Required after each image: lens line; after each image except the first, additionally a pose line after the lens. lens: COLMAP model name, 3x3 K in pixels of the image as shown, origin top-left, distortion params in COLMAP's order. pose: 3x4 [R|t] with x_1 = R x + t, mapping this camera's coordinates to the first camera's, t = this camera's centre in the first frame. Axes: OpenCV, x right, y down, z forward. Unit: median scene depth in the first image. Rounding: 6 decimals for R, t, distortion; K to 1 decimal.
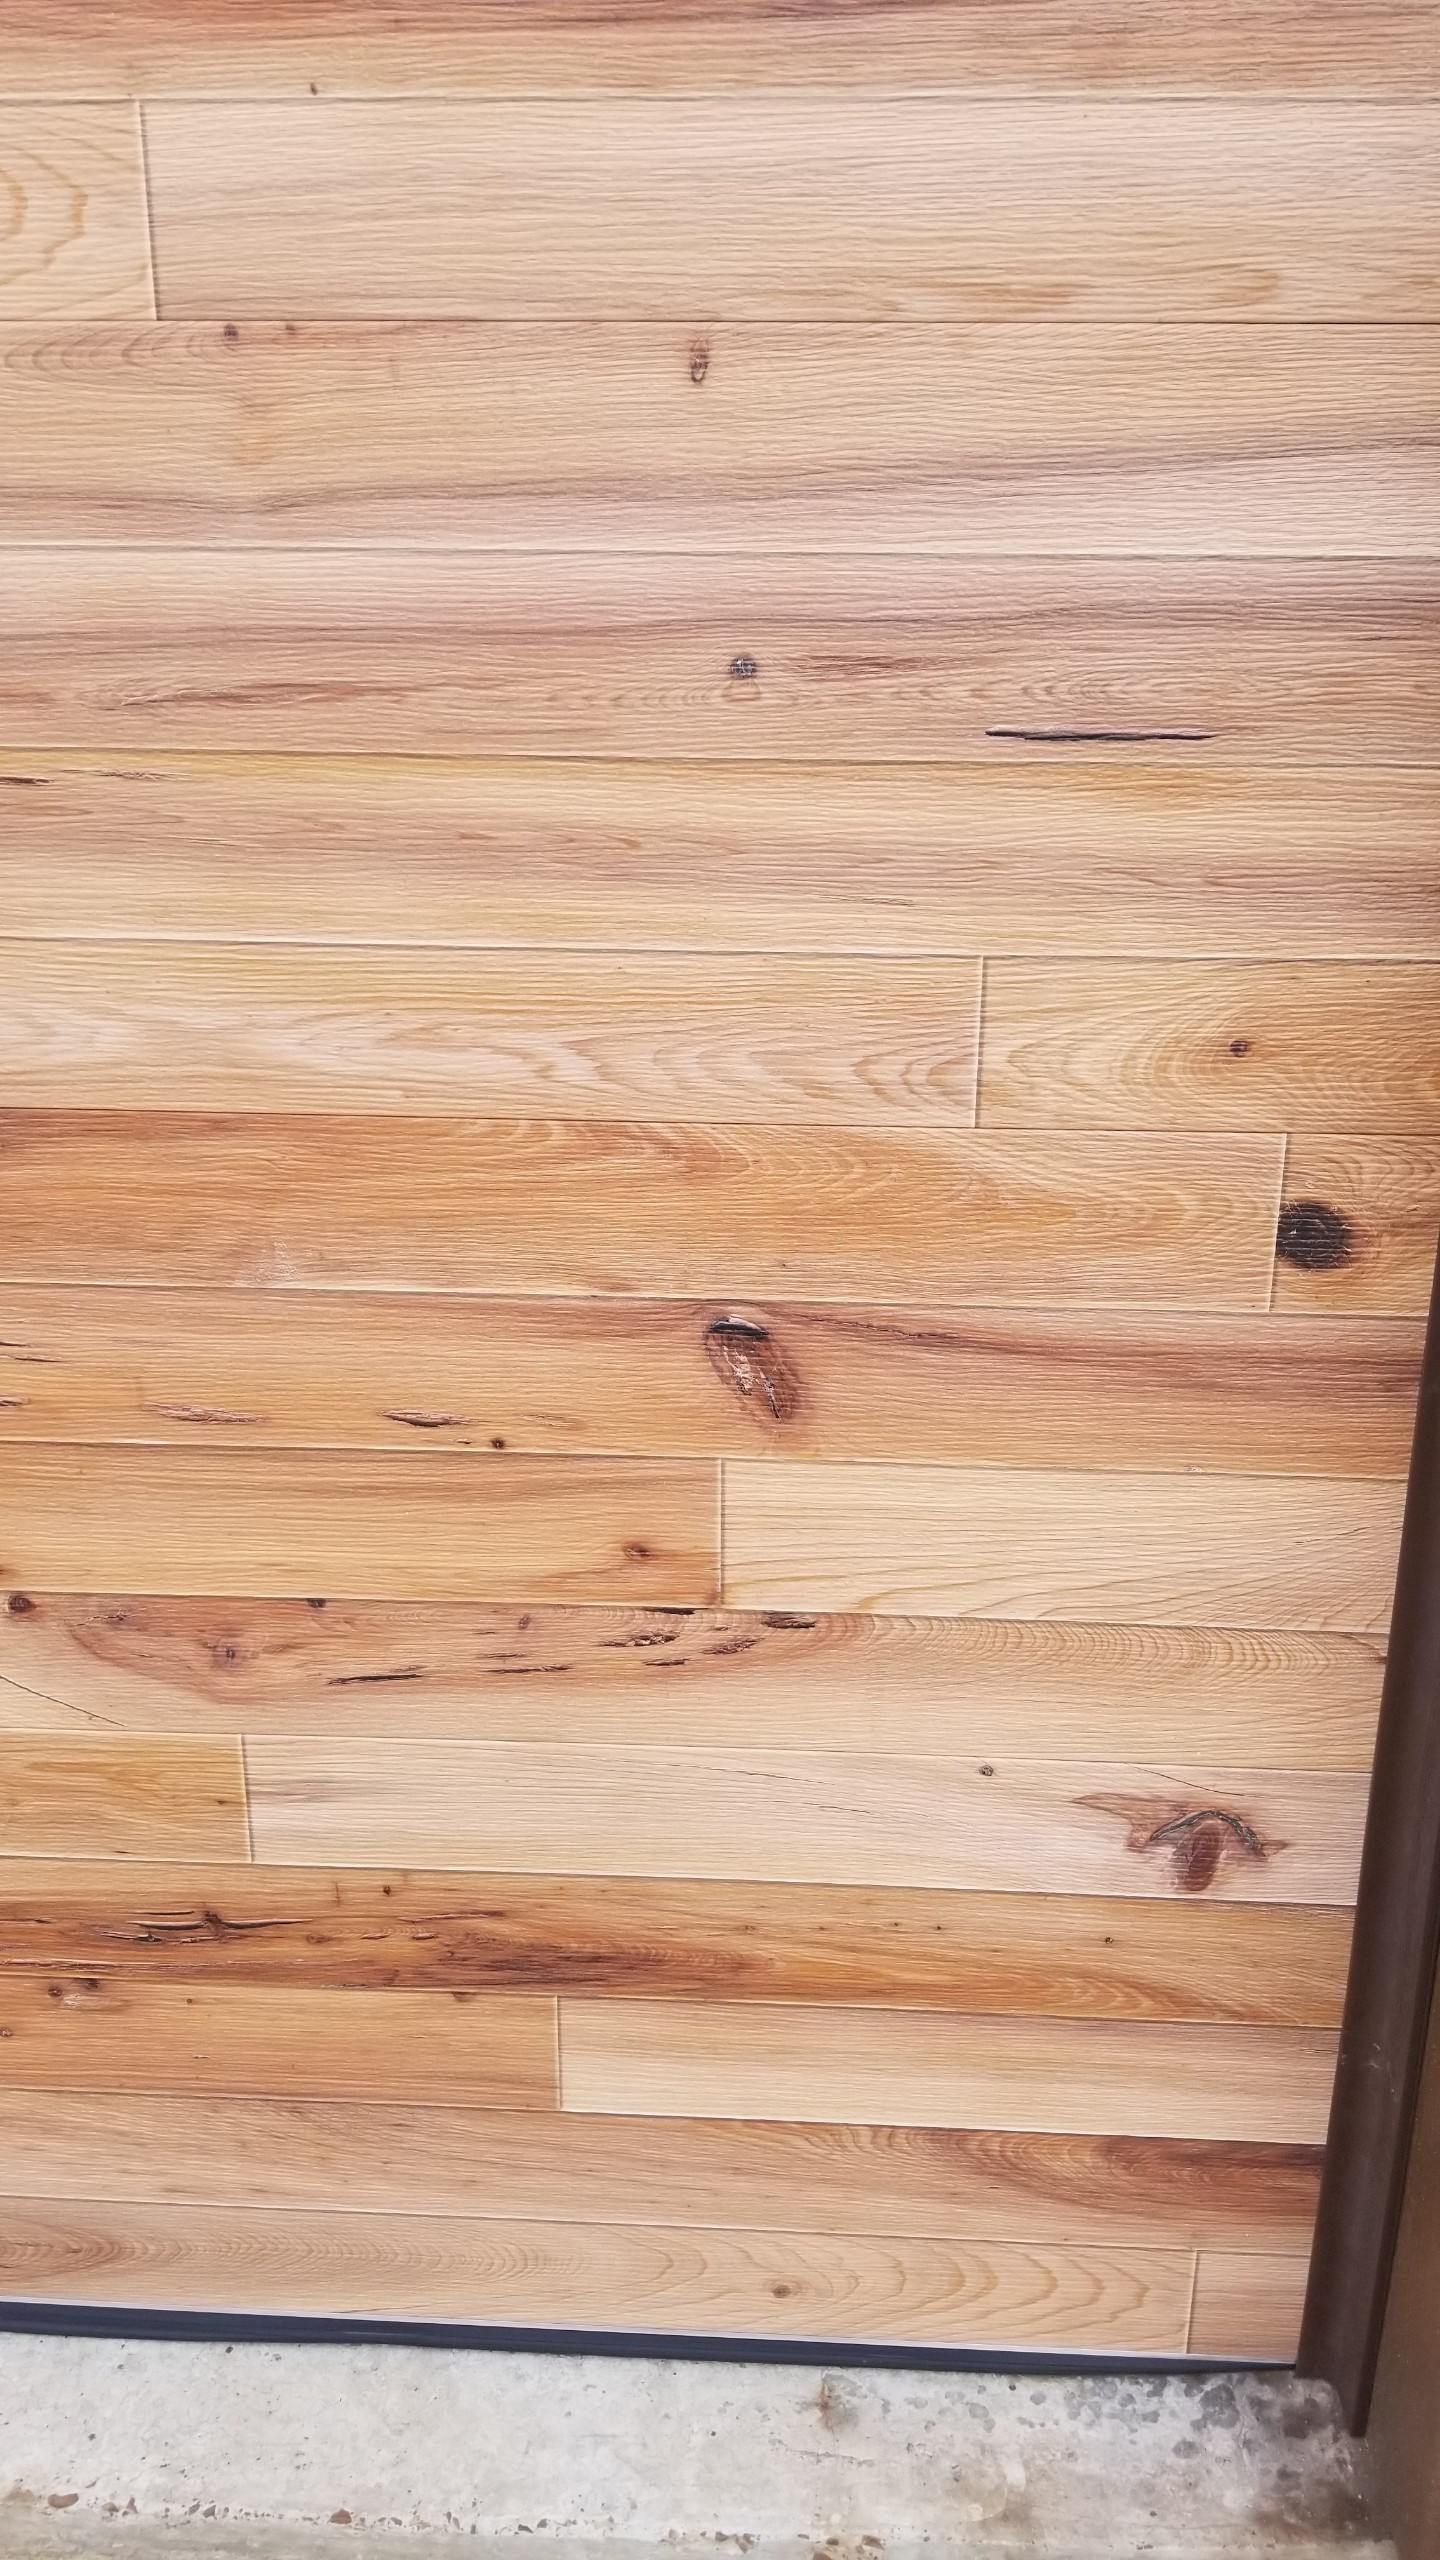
lens RADIAL K [[1529.0, 0, 728.4], [0, 1529.0, 1294.4], [0, 0, 1]] dist [0.015811, -0.017481]
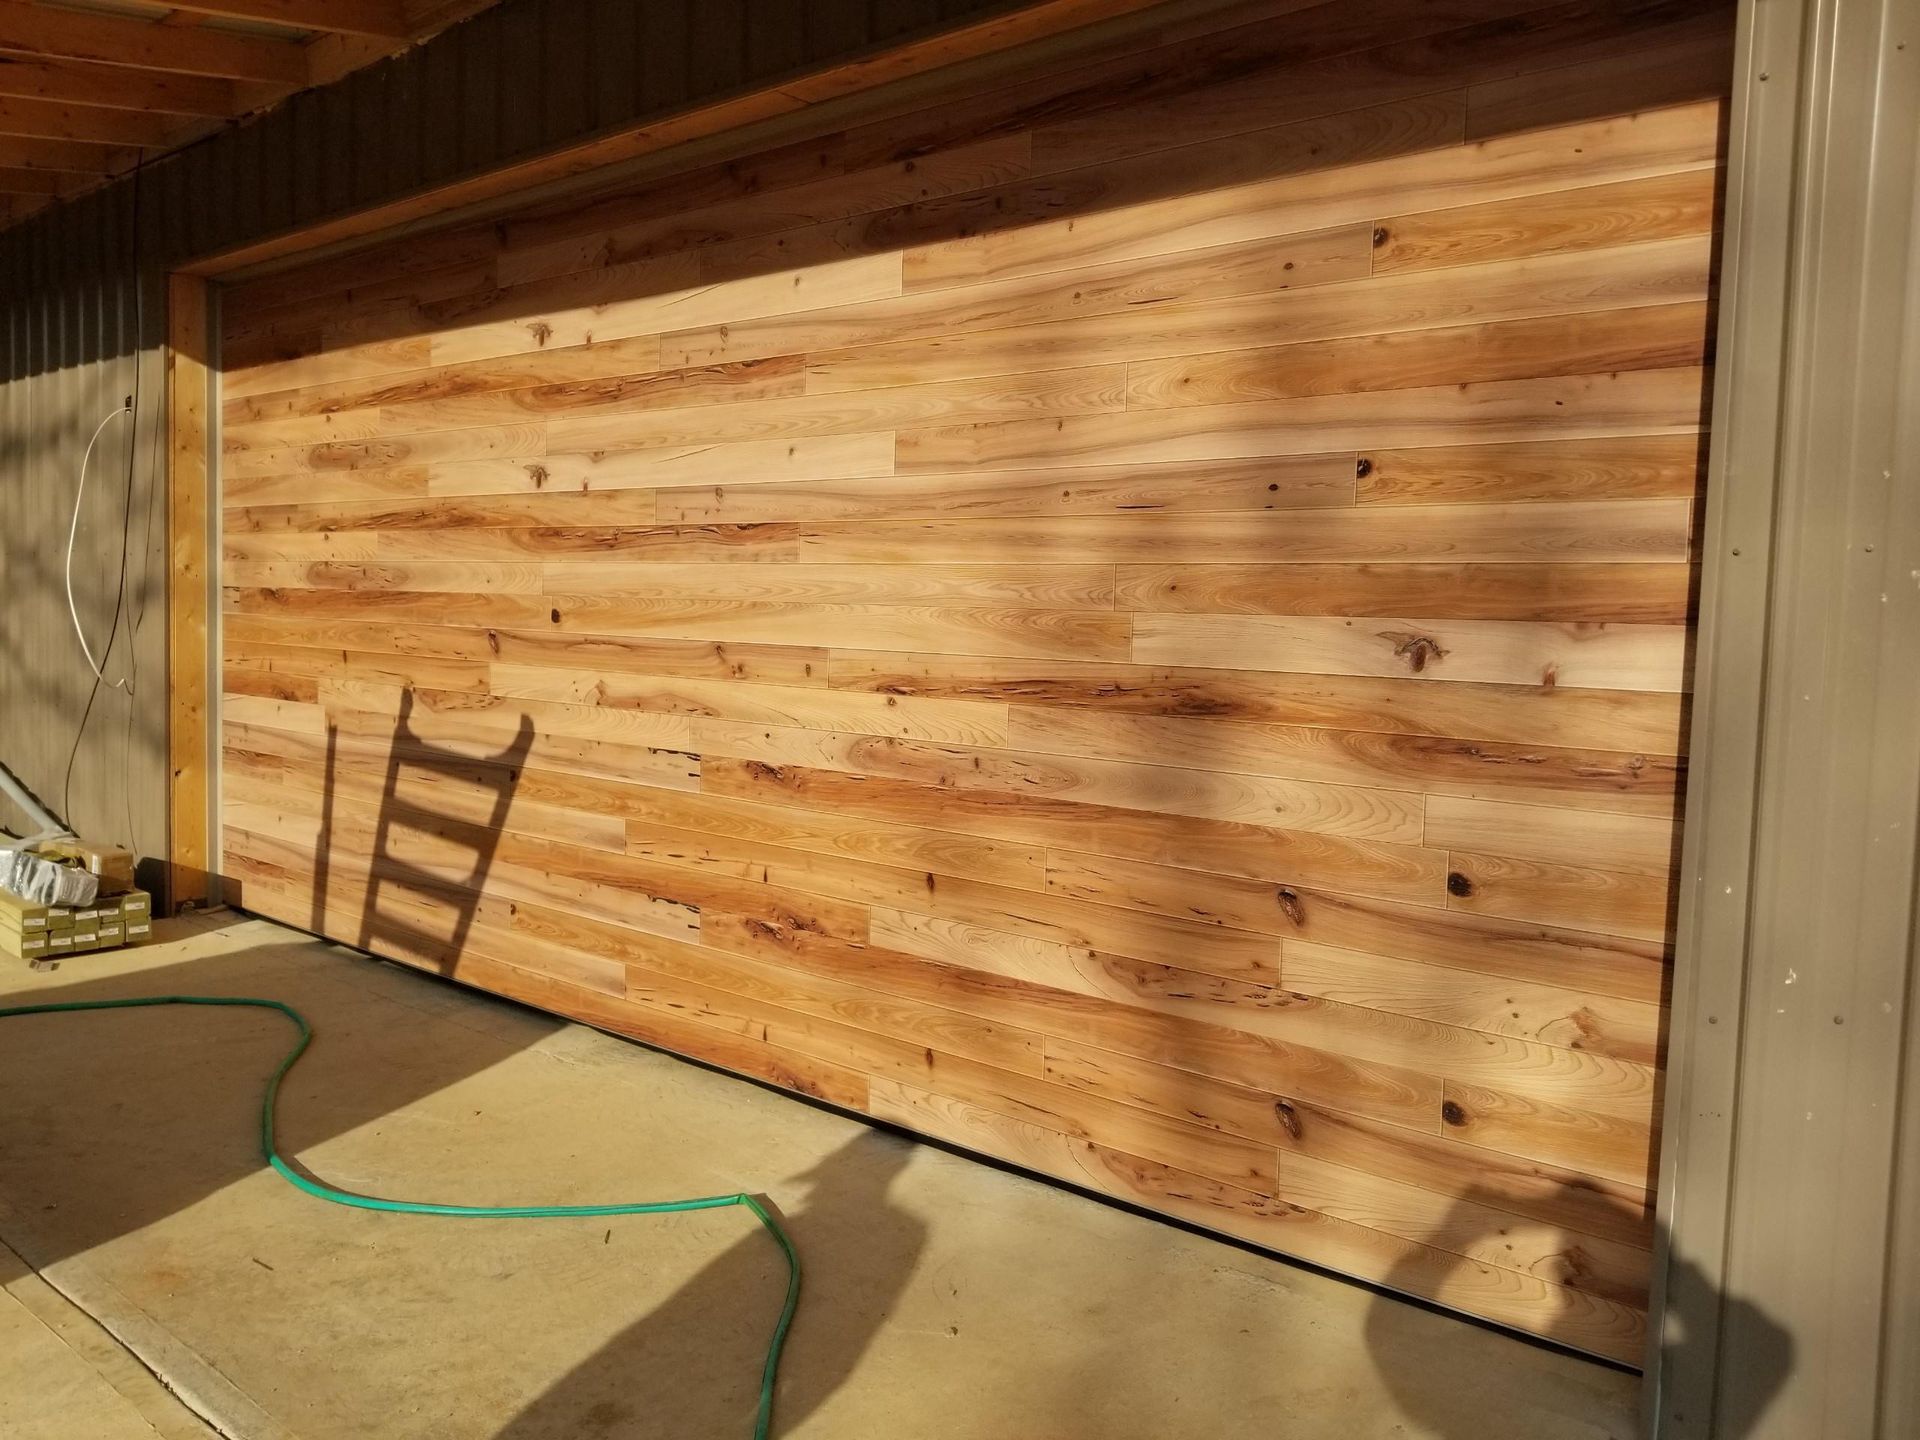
lens RADIAL K [[1610.9, 0, 964.8], [0, 1610.9, 716.9], [0, 0, 1]] dist [0.040766, -0.032091]
pose [[0.765209, 0.047154, -0.642053, 2.155416], [-0.185179, 0.971287, -0.149365, 0.706157], [0.616575, 0.233190, 0.751969, -1.855151]]
